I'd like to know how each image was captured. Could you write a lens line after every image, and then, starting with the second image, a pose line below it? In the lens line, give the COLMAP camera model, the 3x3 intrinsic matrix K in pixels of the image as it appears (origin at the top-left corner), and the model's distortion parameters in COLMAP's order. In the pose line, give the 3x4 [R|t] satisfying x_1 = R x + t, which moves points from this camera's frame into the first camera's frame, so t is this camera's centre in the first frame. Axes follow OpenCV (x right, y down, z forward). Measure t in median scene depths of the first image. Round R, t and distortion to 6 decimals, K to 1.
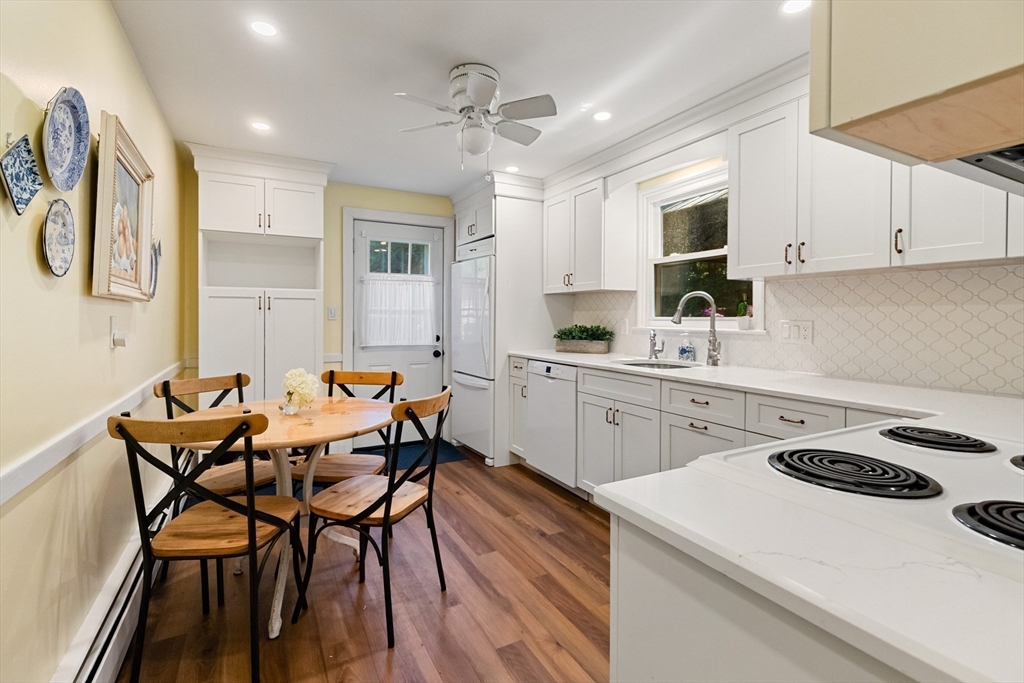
lens RADIAL K [[469.4, 0, 507.1], [0, 469.4, 316.9], [0, 0, 1]] dist [-0.003339, 0.000148]
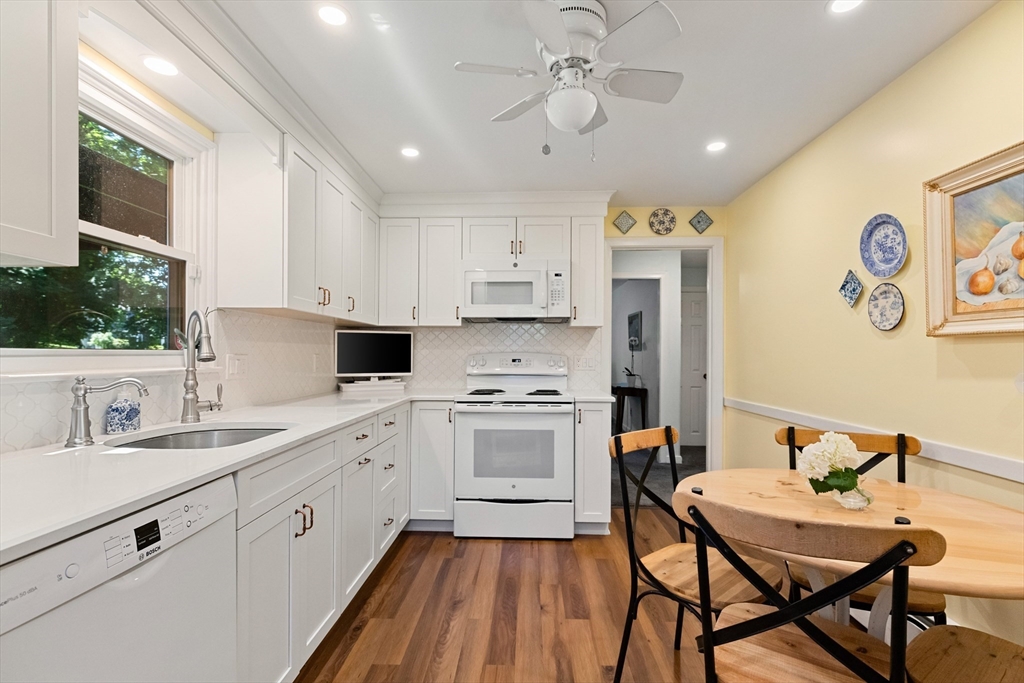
lens RADIAL K [[469.4, 0, 510.2], [0, 469.4, 346.4], [0, 0, 1]] dist [-0.003339, 0.000148]
pose [[-0.863644, 0.000932, 0.504101, -0.289977], [-0.007129, 0.999876, -0.014062, 0.001192], [-0.504051, -0.015739, -0.863530, 1.350338]]
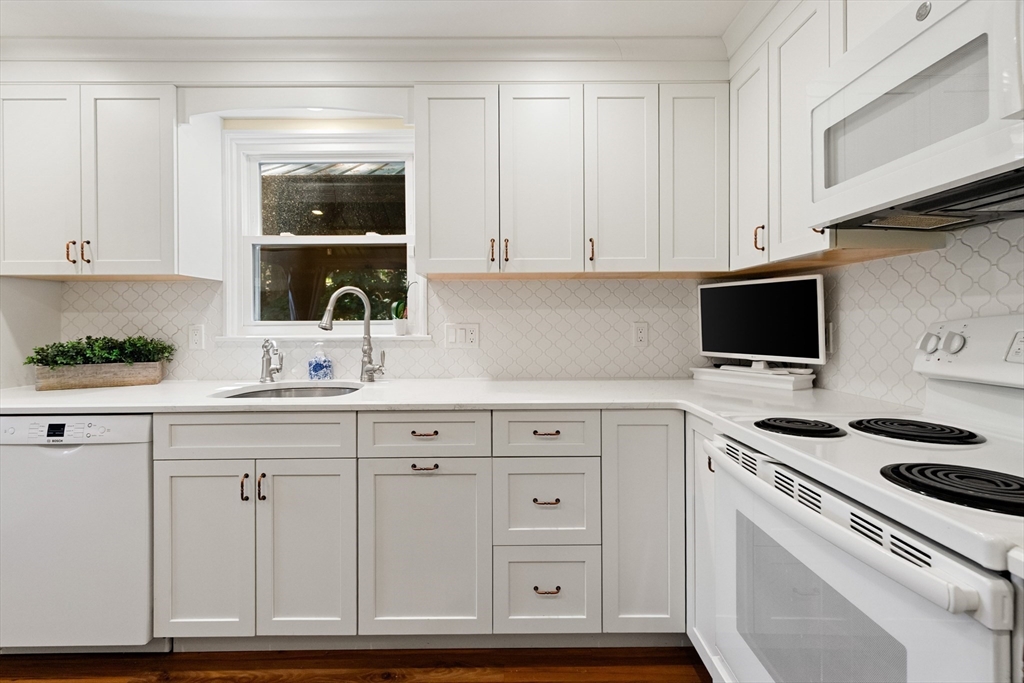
lens RADIAL K [[469.4, 0, 507.6], [0, 469.4, 320.3], [0, 0, 1]] dist [-0.003339, 0.000148]
pose [[0.455344, -0.000547, 0.890315, -0.154436], [0.007125, 0.999970, -0.003029, 0.004454], [-0.890287, 0.007723, 0.455334, 0.432749]]
